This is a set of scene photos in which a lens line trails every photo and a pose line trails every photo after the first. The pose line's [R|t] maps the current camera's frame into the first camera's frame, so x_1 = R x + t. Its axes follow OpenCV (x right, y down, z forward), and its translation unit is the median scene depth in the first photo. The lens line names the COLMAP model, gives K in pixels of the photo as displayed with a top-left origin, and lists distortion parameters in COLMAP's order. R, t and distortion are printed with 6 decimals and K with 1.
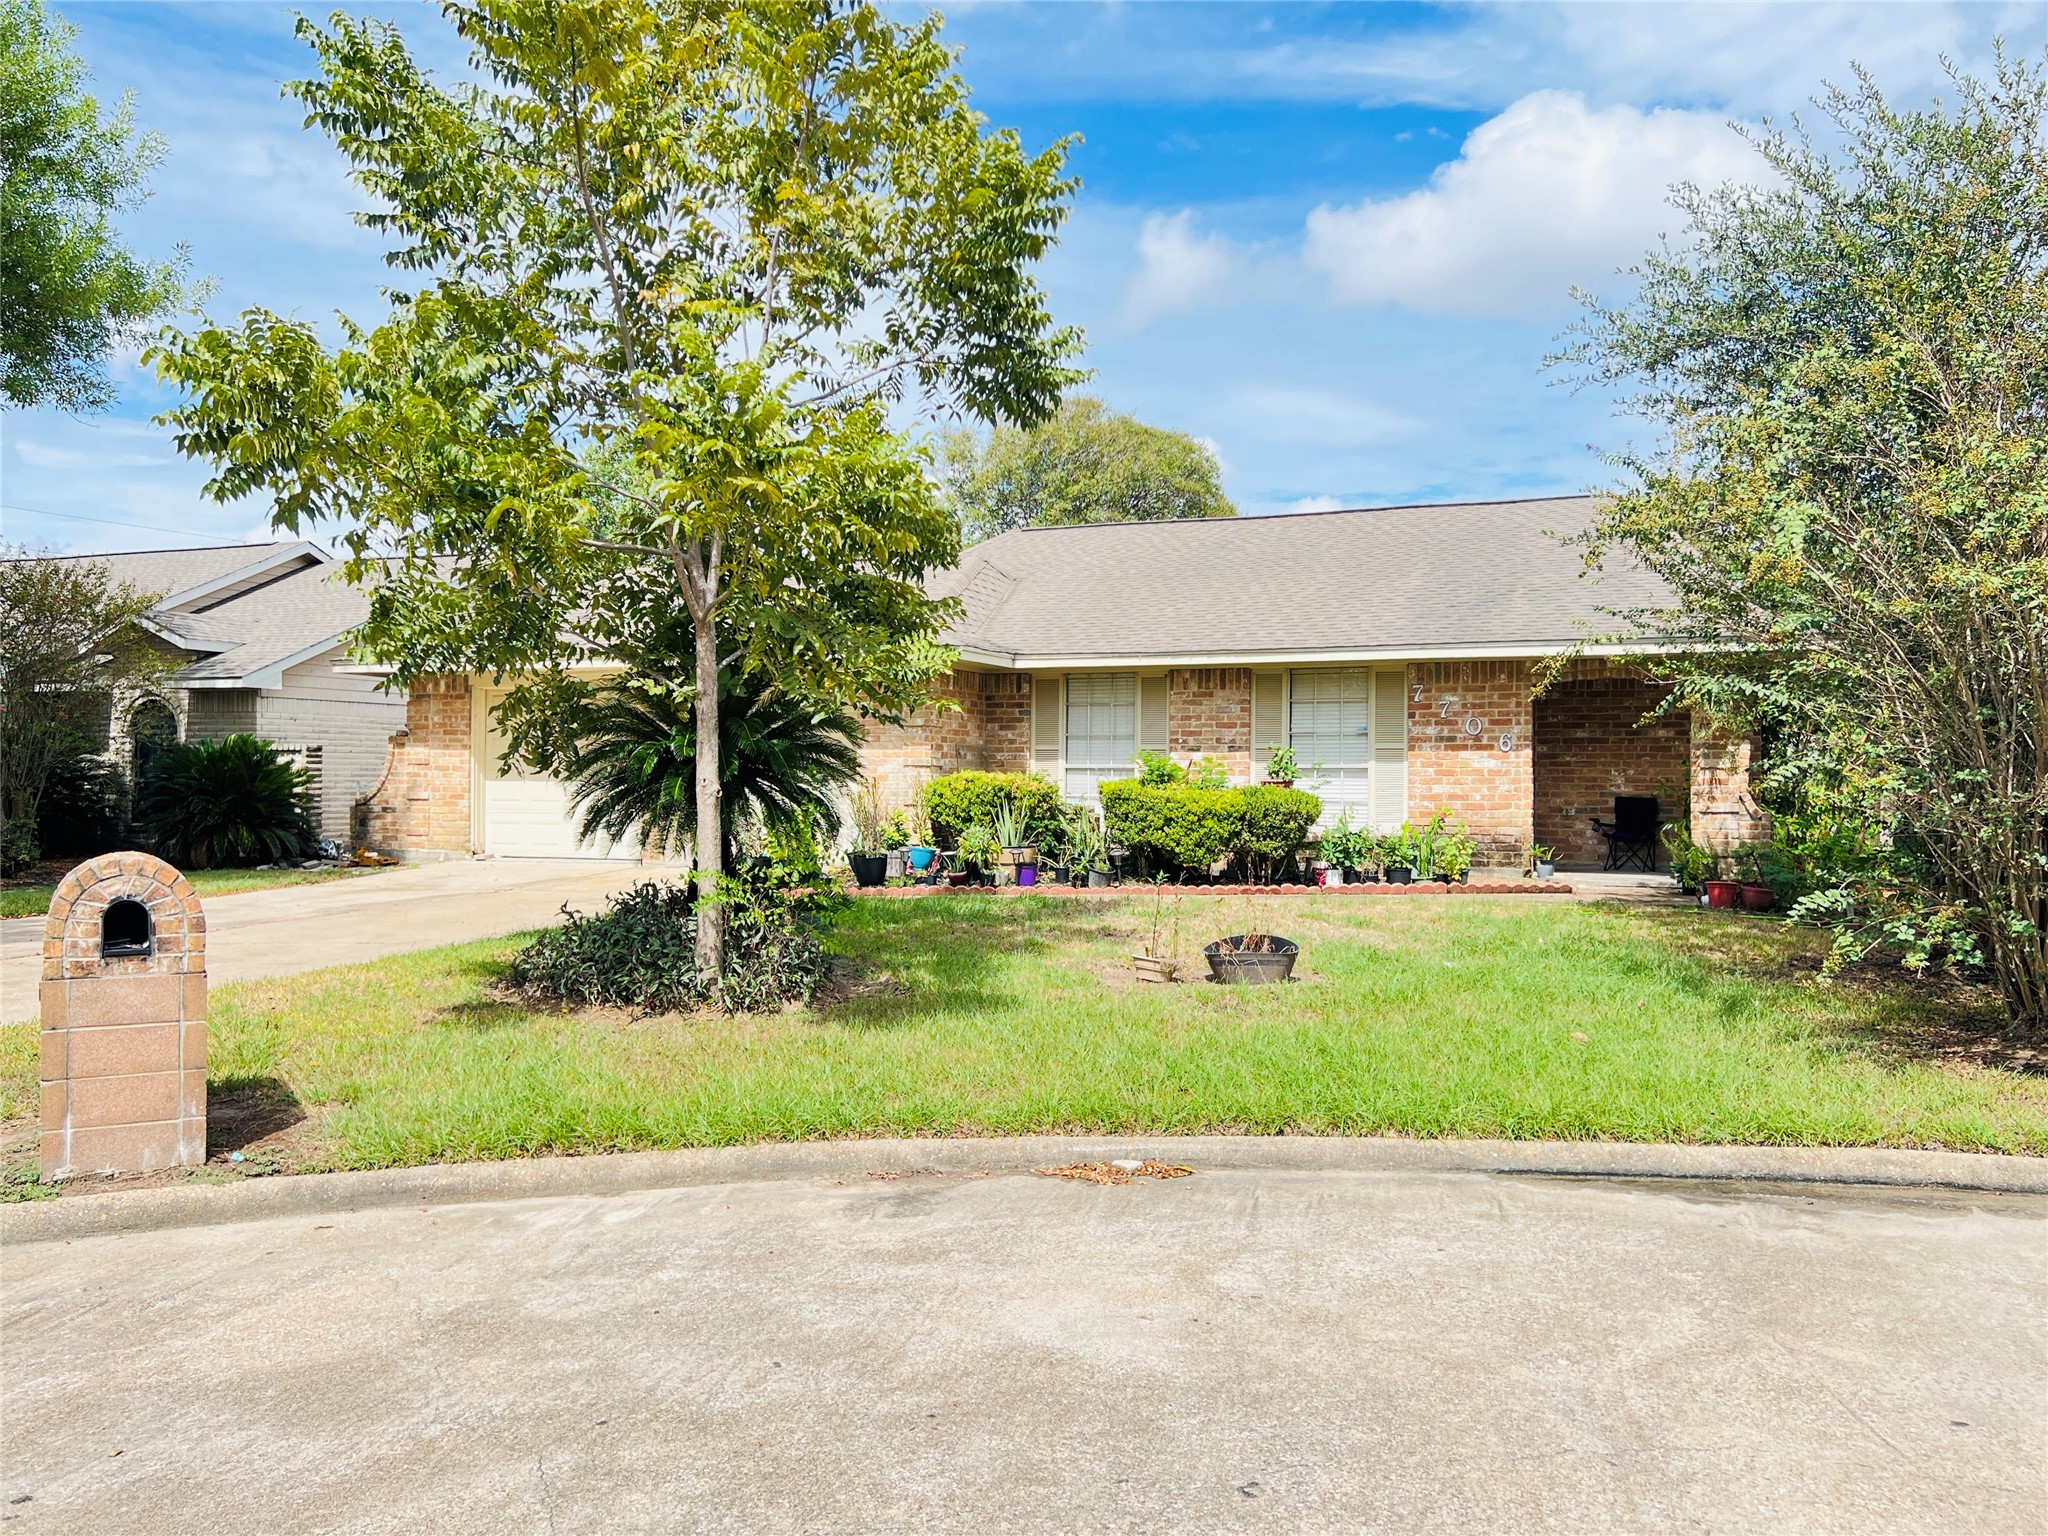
lens RADIAL K [[1645.4, 0, 1018.7], [0, 1645.4, 762.6], [0, 0, 1]] dist [0.064134, -0.004482]
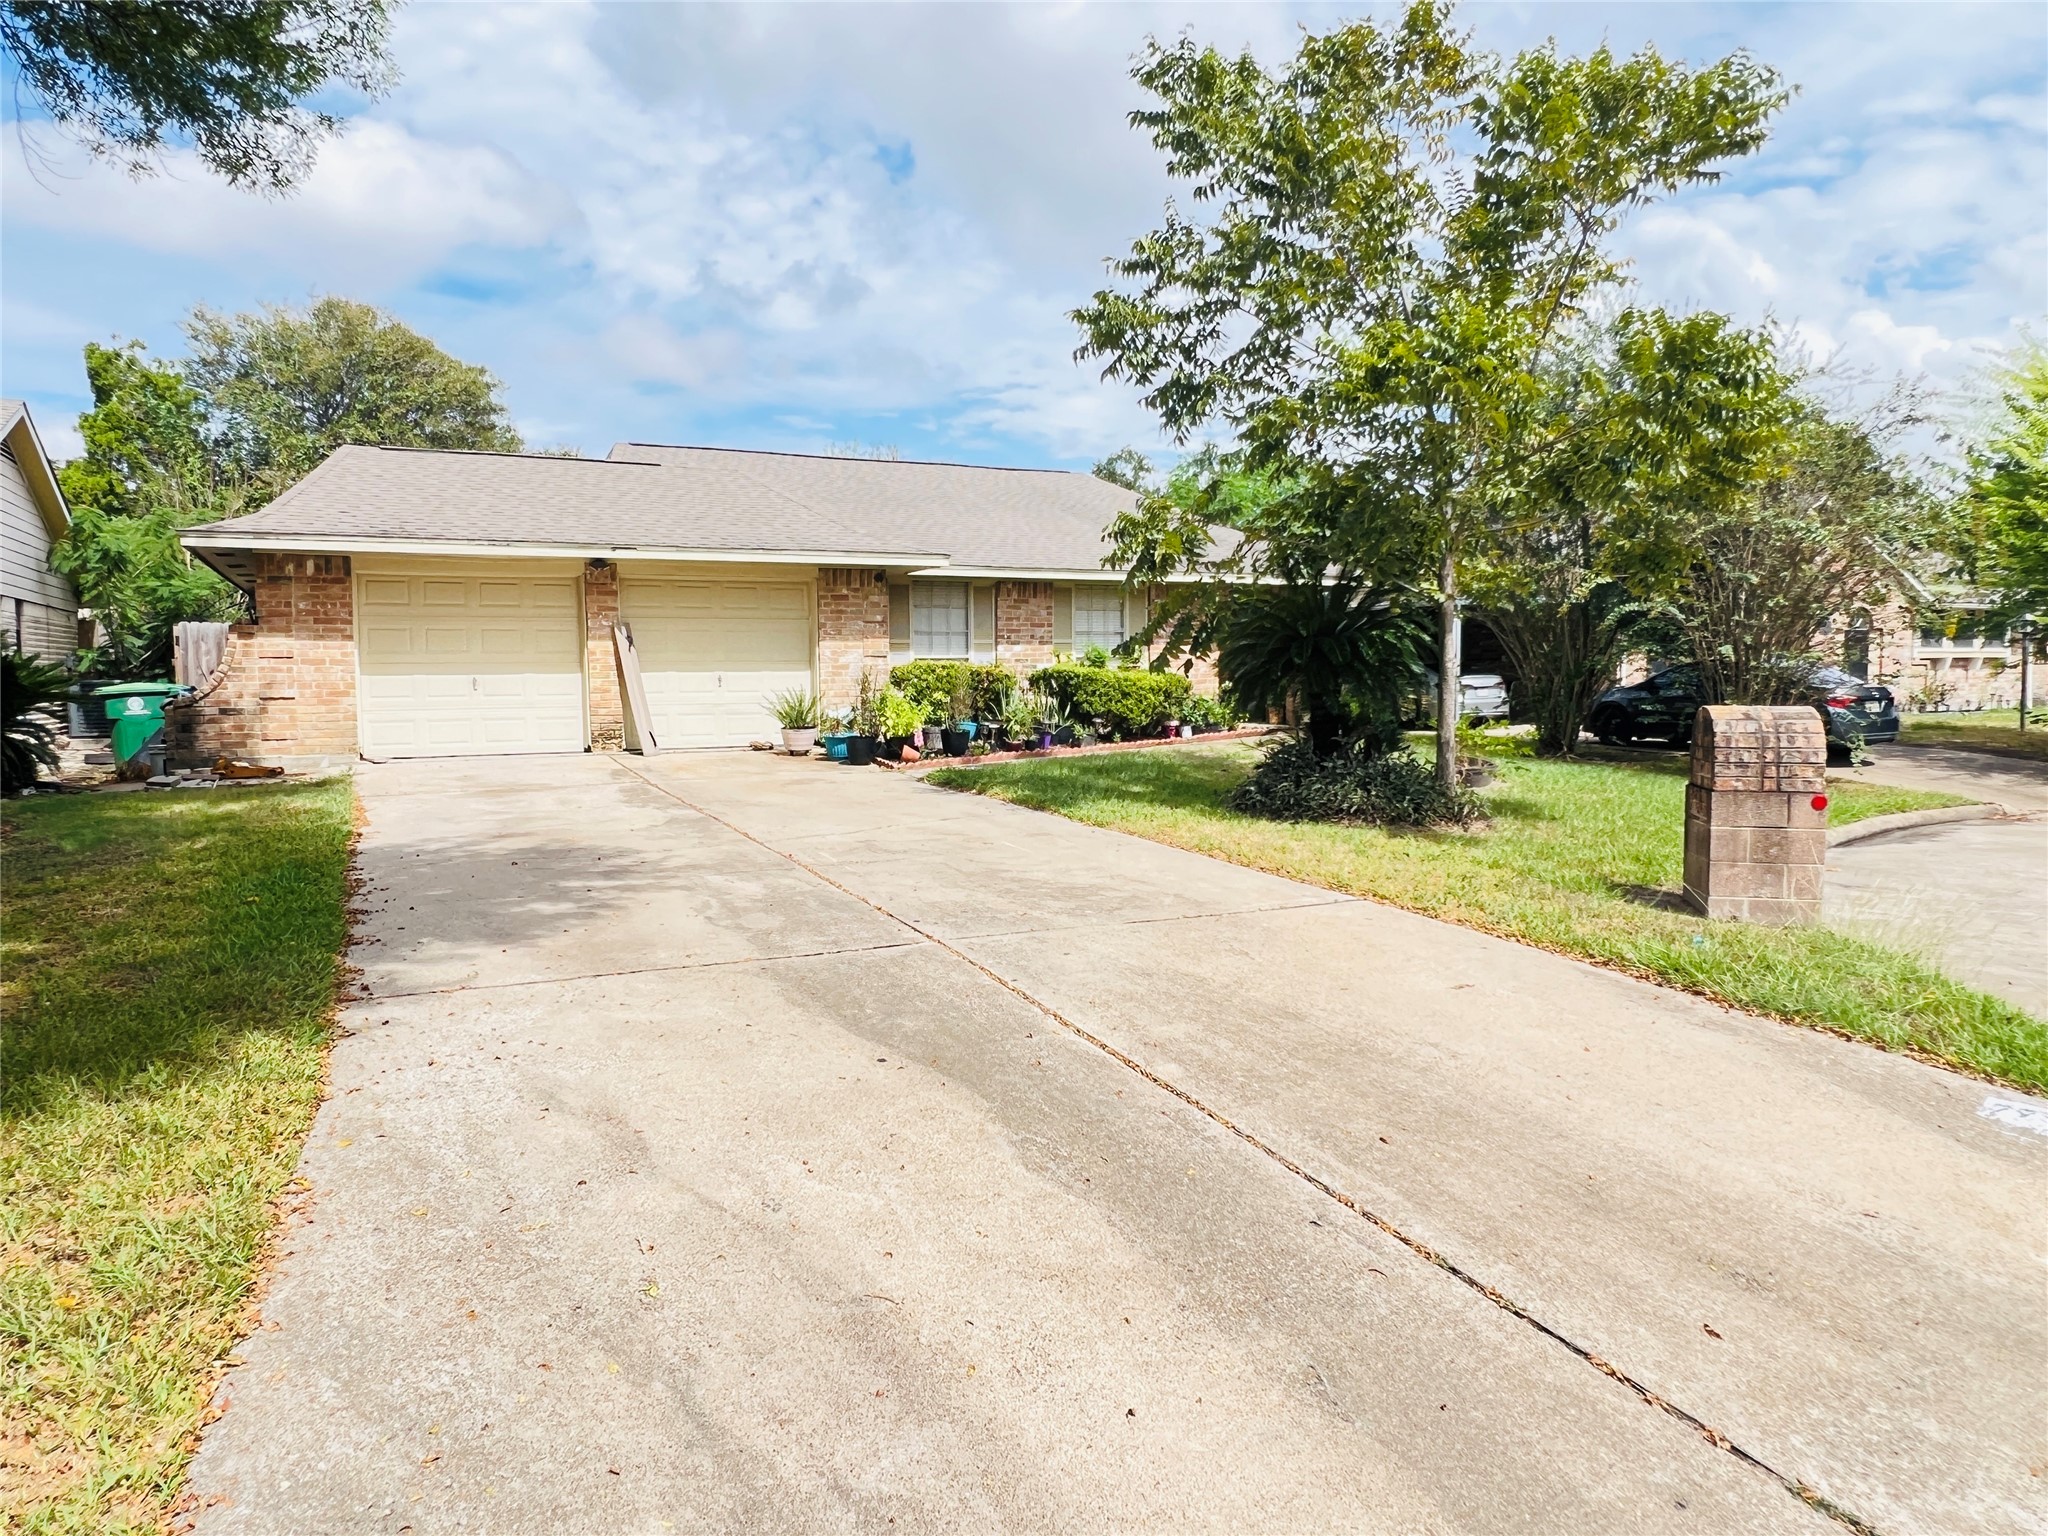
lens RADIAL K [[1329.1, 0, 1018.8], [0, 1329.1, 763.5], [0, 0, 1]] dist [-0.011744, 0.003303]
pose [[0.677982, -0.061722, 0.732483, -0.722374], [0.006316, 0.996921, 0.078159, 0.005257], [-0.735052, -0.048364, 0.676284, 0.296620]]
